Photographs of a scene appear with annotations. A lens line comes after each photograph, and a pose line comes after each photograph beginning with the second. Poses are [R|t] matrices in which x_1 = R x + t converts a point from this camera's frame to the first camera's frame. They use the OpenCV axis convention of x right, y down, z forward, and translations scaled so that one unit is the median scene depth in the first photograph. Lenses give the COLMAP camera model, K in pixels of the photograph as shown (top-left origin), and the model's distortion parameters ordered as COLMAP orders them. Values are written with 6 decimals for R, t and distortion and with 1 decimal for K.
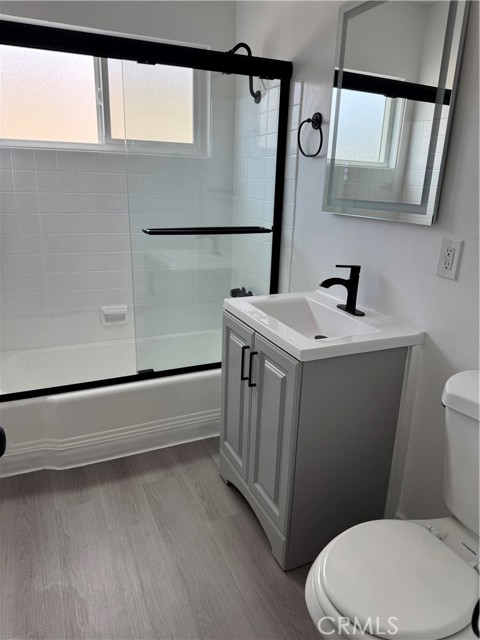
lens RADIAL K [[448.6, 0, 240.0], [0, 448.6, 320.0], [0, 0, 1]] dist [0.089345, -0.130206]
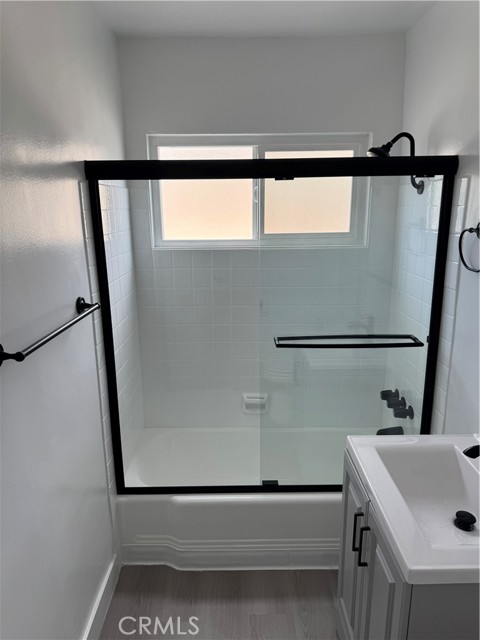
lens RADIAL K [[448.6, 0, 240.0], [0, 448.6, 320.0], [0, 0, 1]] dist [0.089345, -0.130206]
pose [[0.913941, 0.060984, -0.401240, 0.097799], [-0.087592, 0.994985, -0.048289, -0.181814], [0.396283, 0.079278, 0.914699, 0.088320]]
